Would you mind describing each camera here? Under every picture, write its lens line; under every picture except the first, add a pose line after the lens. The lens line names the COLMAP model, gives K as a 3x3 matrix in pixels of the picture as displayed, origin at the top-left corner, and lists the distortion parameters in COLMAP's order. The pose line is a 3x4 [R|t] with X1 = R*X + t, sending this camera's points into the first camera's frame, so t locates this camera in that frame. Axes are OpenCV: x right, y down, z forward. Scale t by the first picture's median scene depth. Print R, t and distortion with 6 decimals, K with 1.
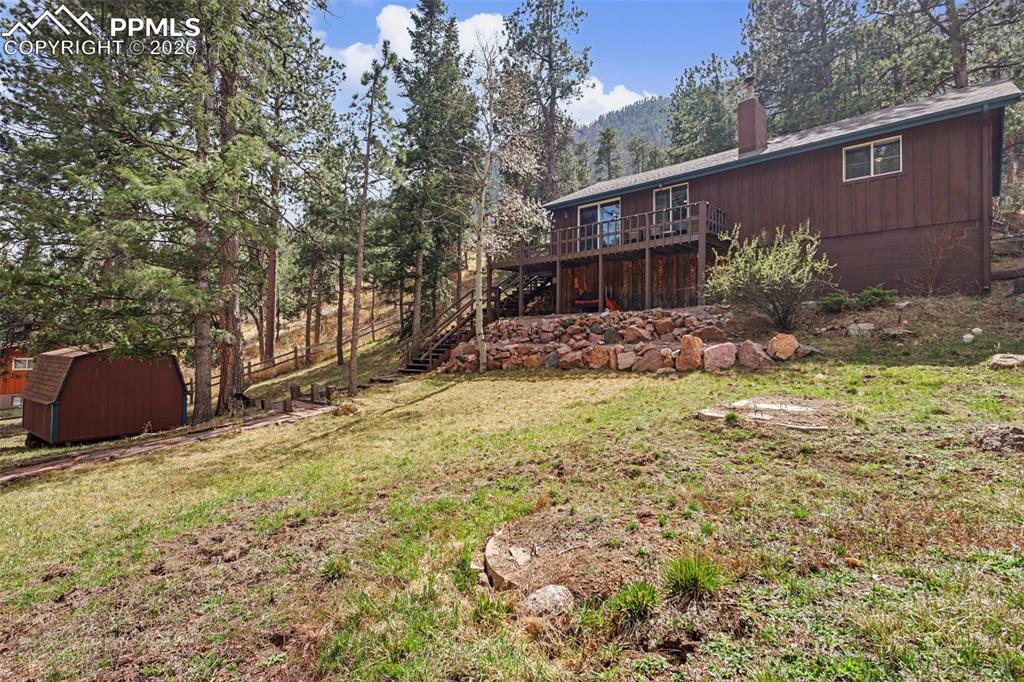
lens RADIAL K [[479.3, 0, 514.2], [0, 479.3, 346.3], [0, 0, 1]] dist [-0.013695, -0.000122]
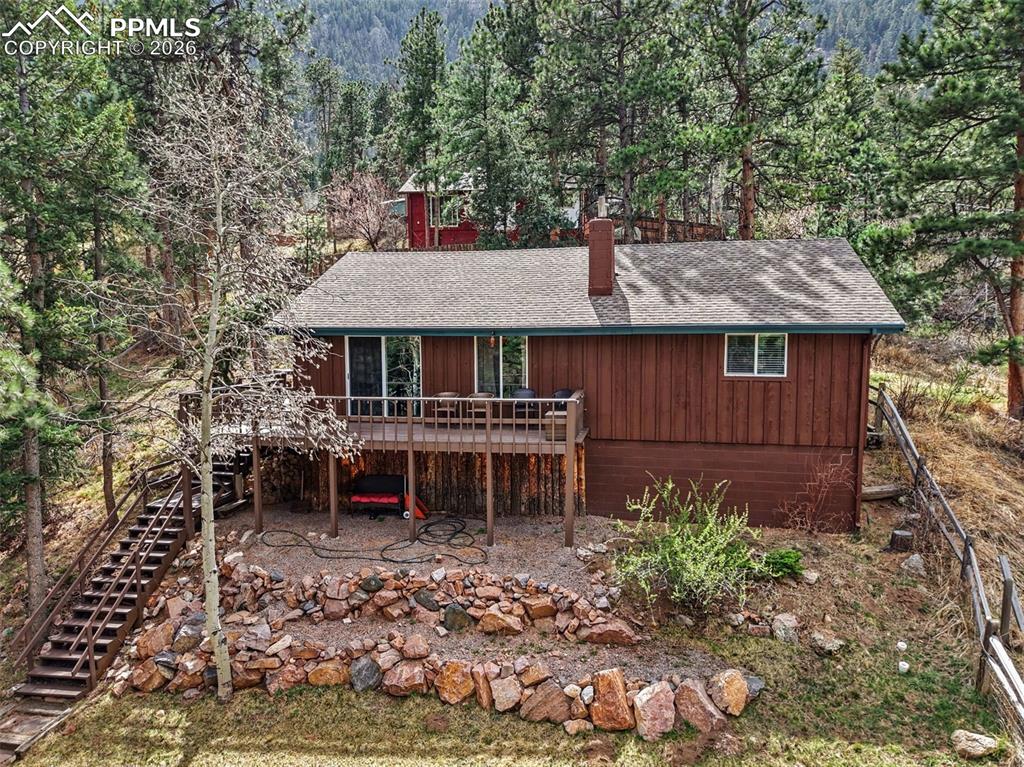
lens RADIAL K [[689.6, 0, 512.0], [0, 689.6, 383.5], [0, 0, 1]] dist [-0.004307, 0.000215]
pose [[0.851668, -0.055475, 0.521138, -0.197894], [0.011489, 0.996119, 0.087262, -0.415667], [-0.523956, -0.068331, 0.849000, 0.199357]]
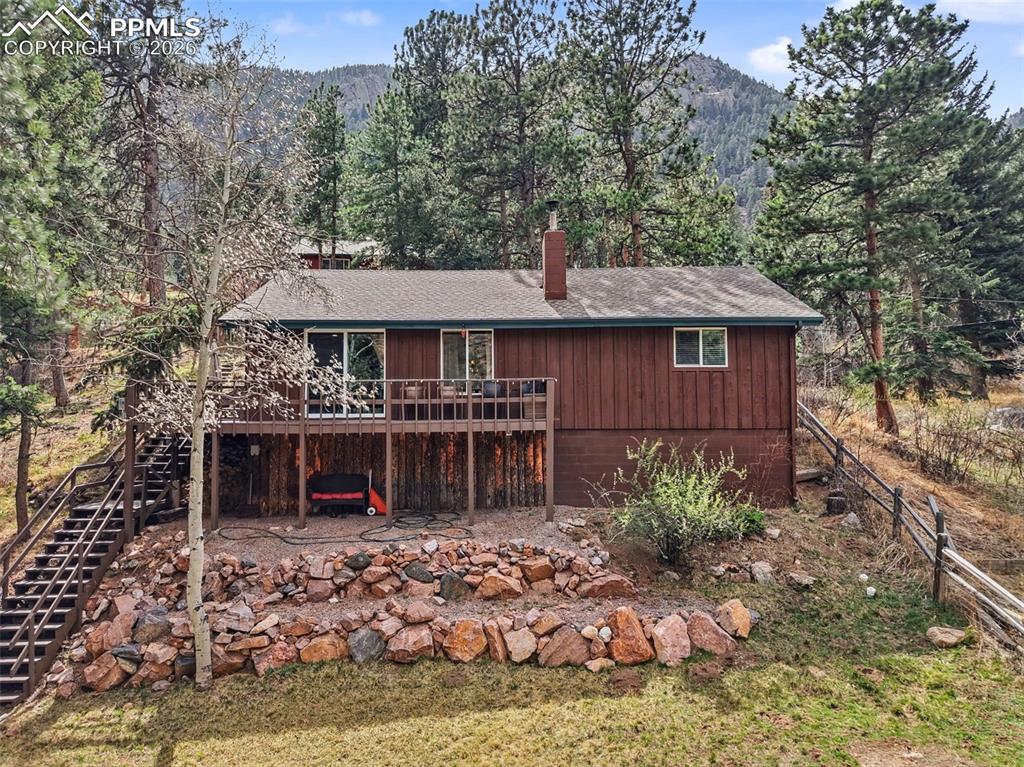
lens RADIAL K [[689.6, 0, 512.0], [0, 689.6, 383.5], [0, 0, 1]] dist [-0.004307, 0.000215]
pose [[0.721922, 0.027422, 0.691431, -0.375265], [0.013256, 0.998483, -0.053440, -0.239479], [-0.691847, 0.047746, 0.720463, 0.283095]]
